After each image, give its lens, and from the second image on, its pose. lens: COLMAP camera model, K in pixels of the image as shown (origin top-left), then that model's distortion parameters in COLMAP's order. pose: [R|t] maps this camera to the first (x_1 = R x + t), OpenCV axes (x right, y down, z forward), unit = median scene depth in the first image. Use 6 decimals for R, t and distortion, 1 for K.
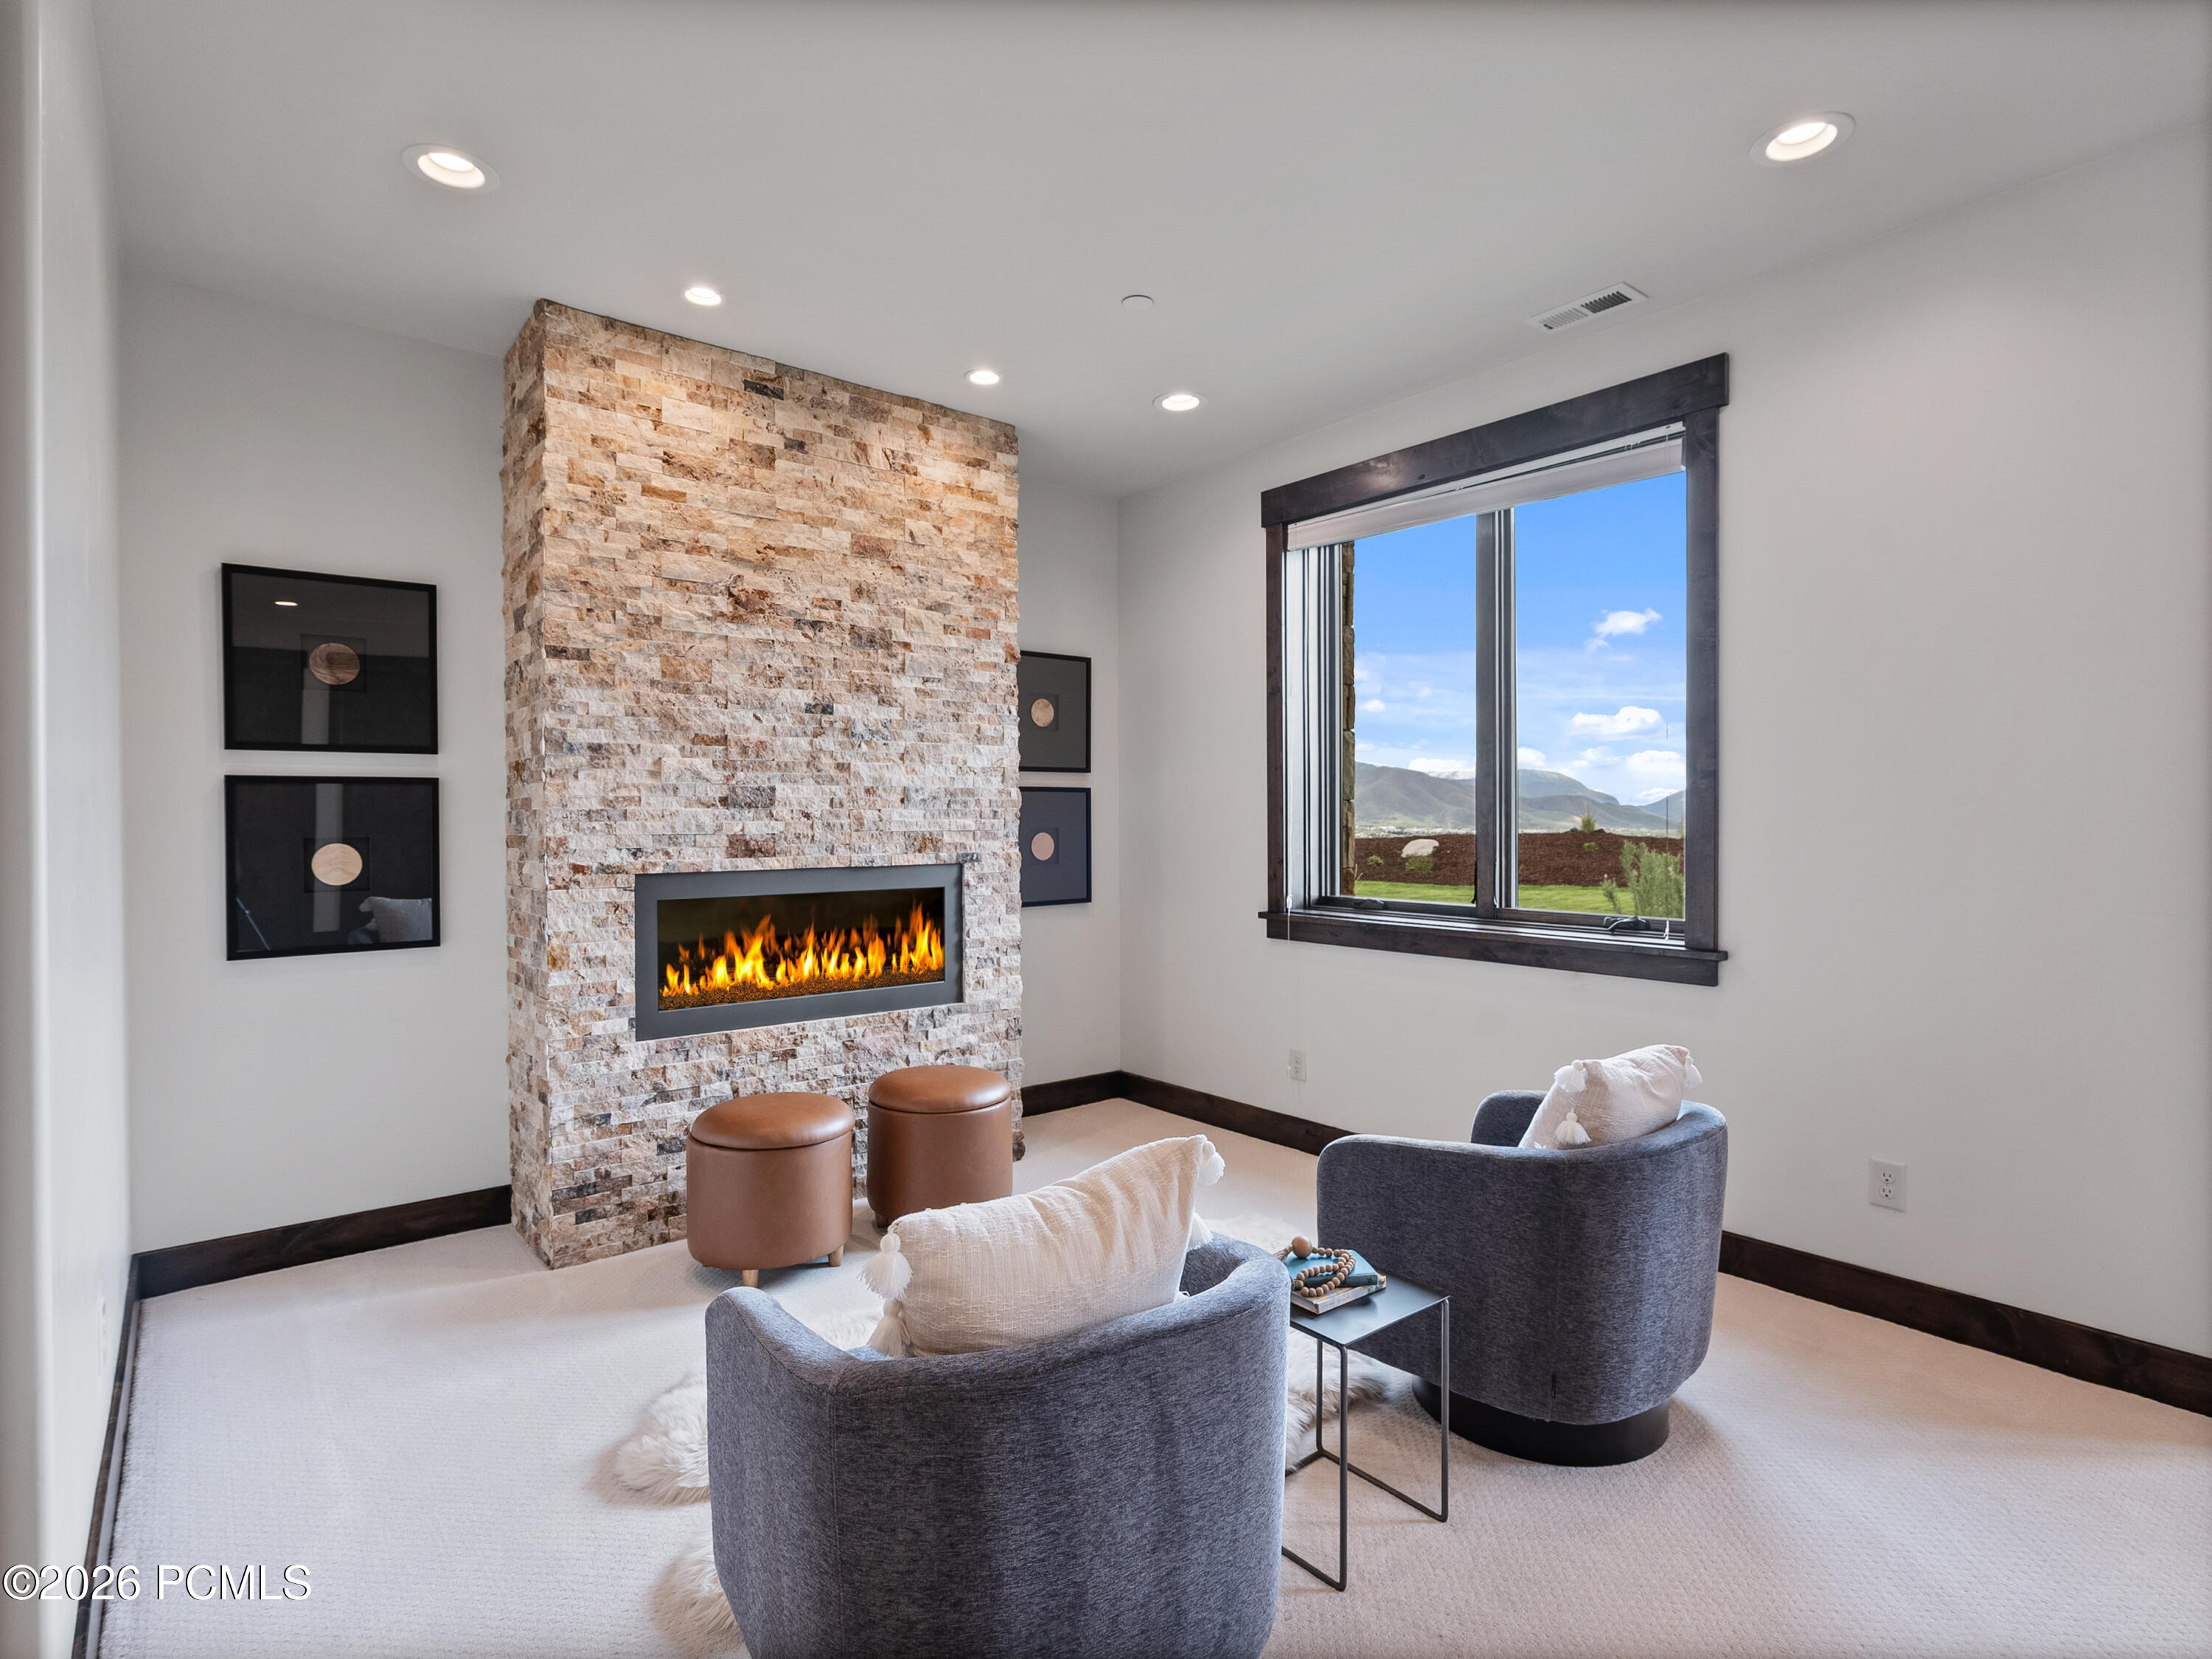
lens RADIAL K [[1131.6, 0, 1109.4], [0, 1131.6, 821.7], [0, 0, 1]] dist [-0.005284, 0.004983]
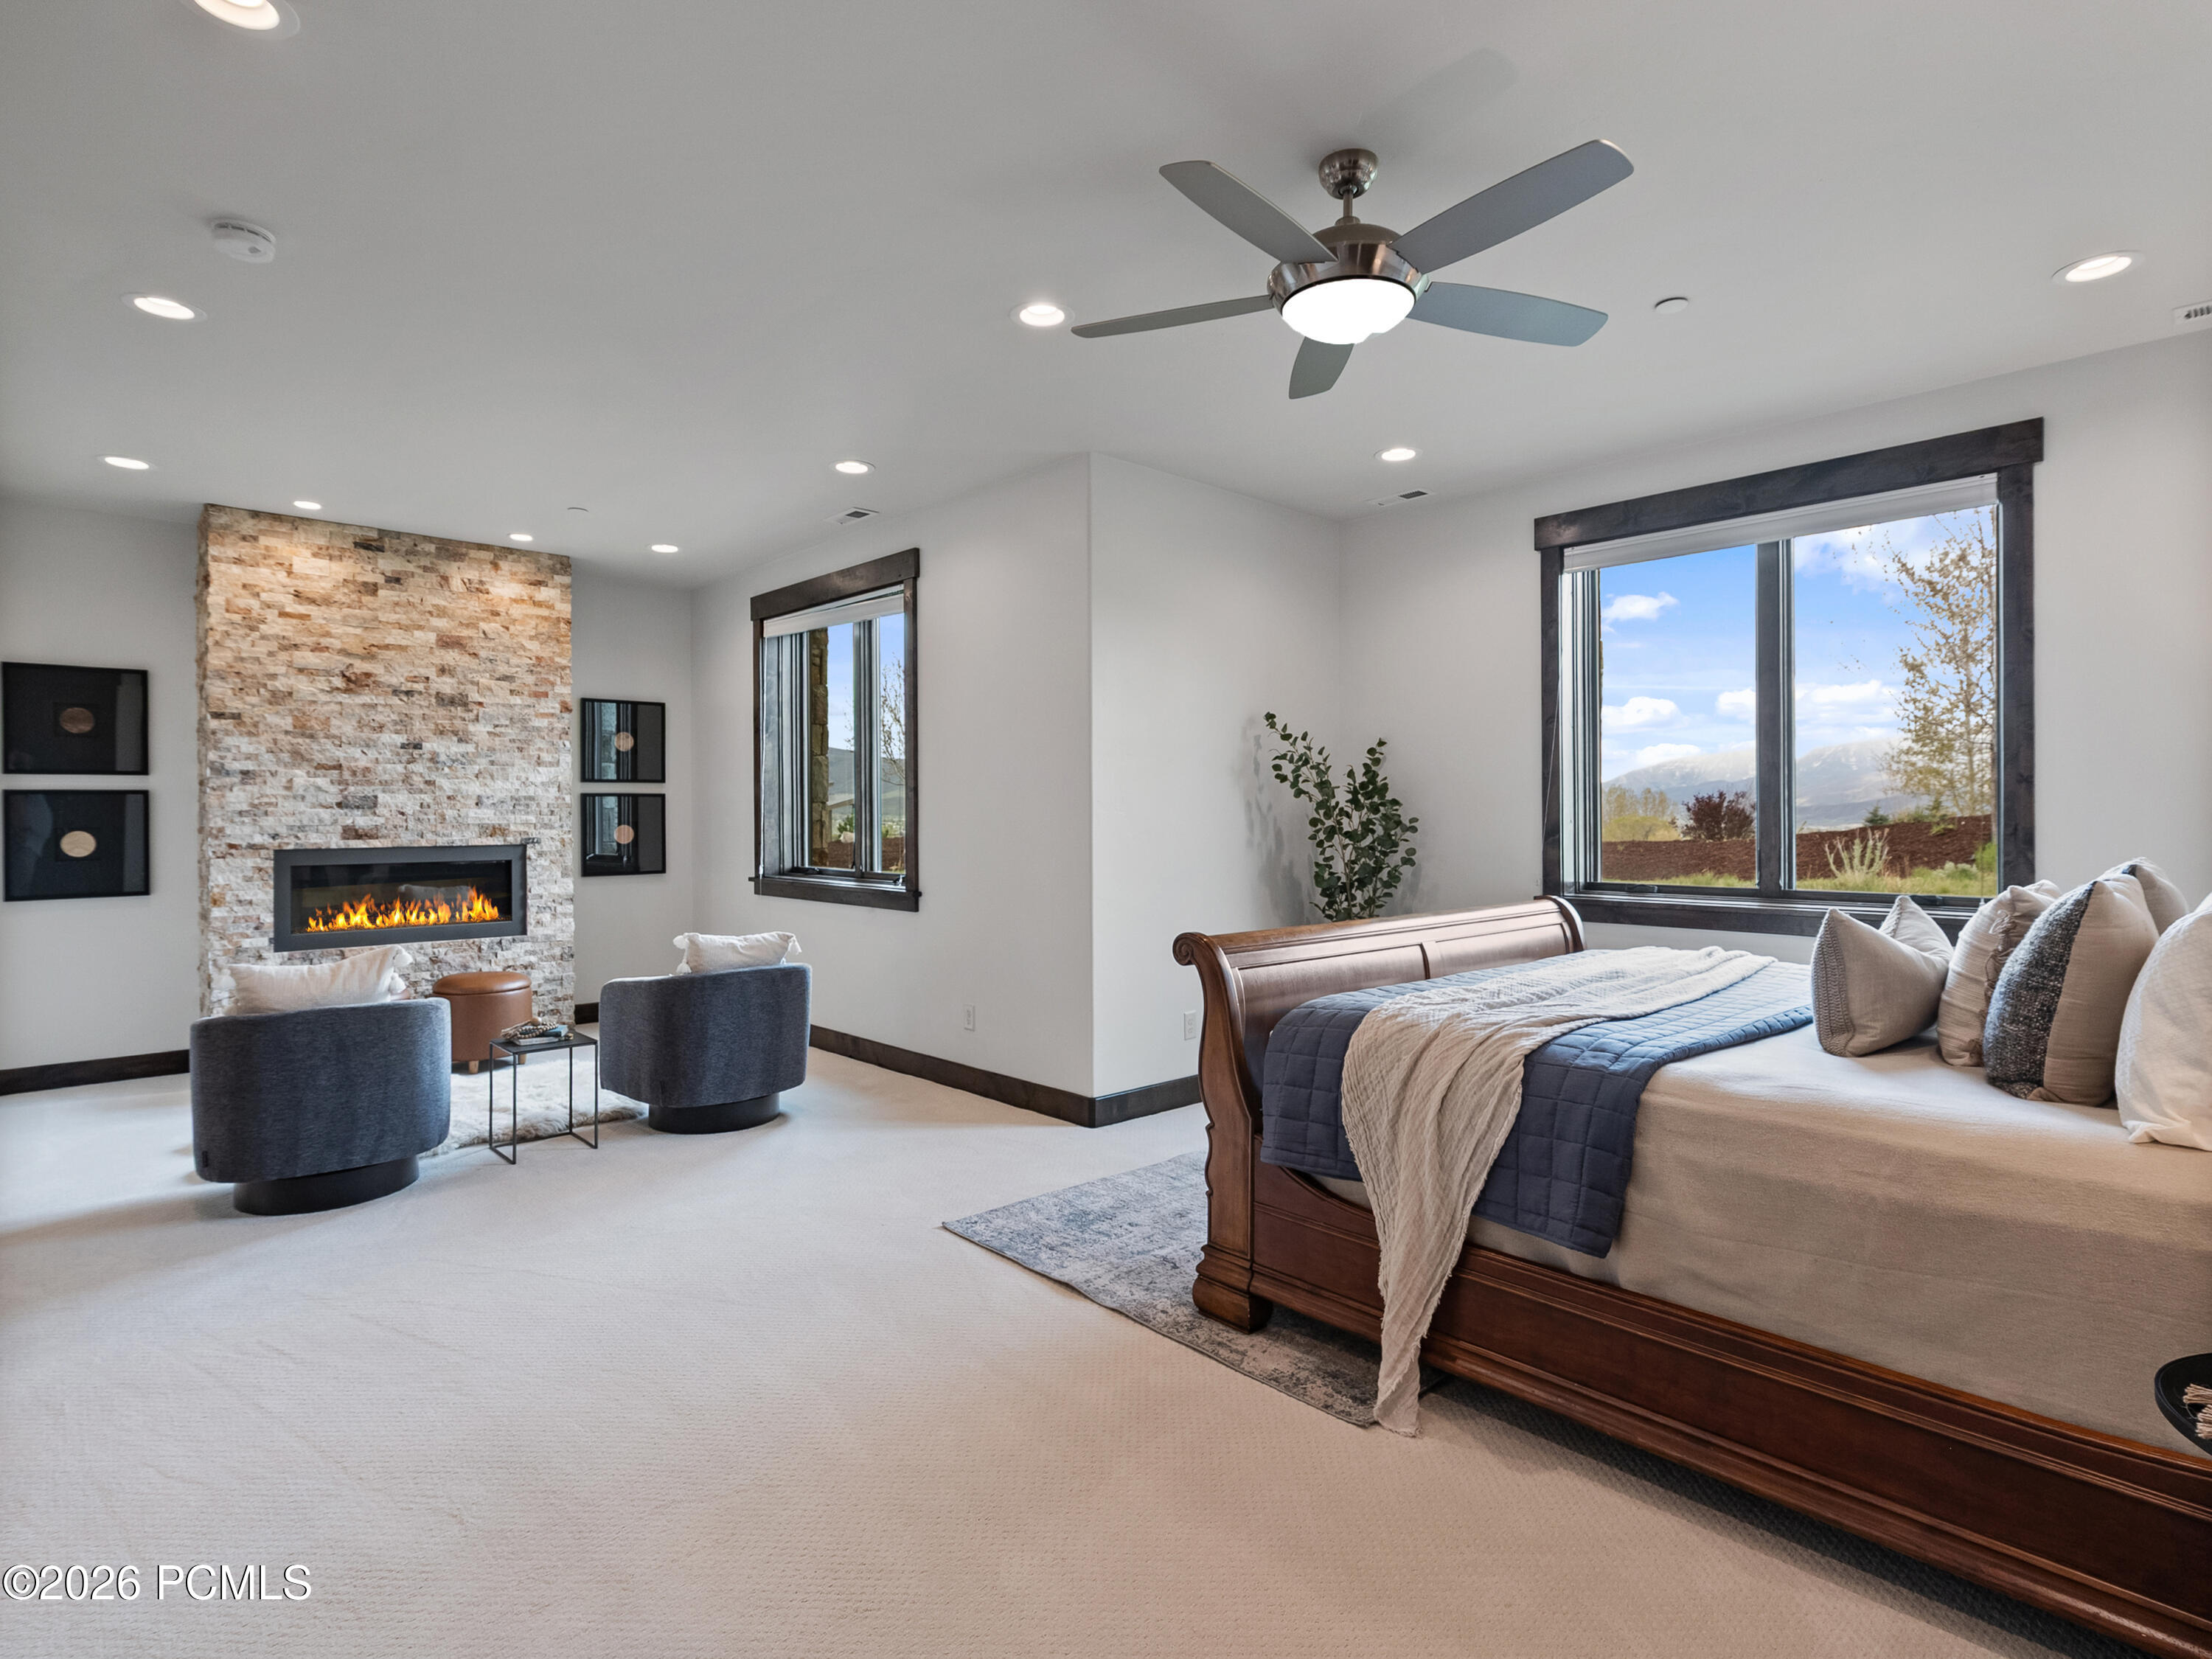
lens RADIAL K [[1131.6, 0, 1095.5], [0, 1131.6, 813.3], [0, 0, 1]] dist [-0.005284, 0.004983]
pose [[0.997971, -0.001090, 0.063655, 0.630816], [0.001333, 0.999992, -0.003780, 0.001589], [-0.063650, 0.003857, 0.997965, -0.672075]]
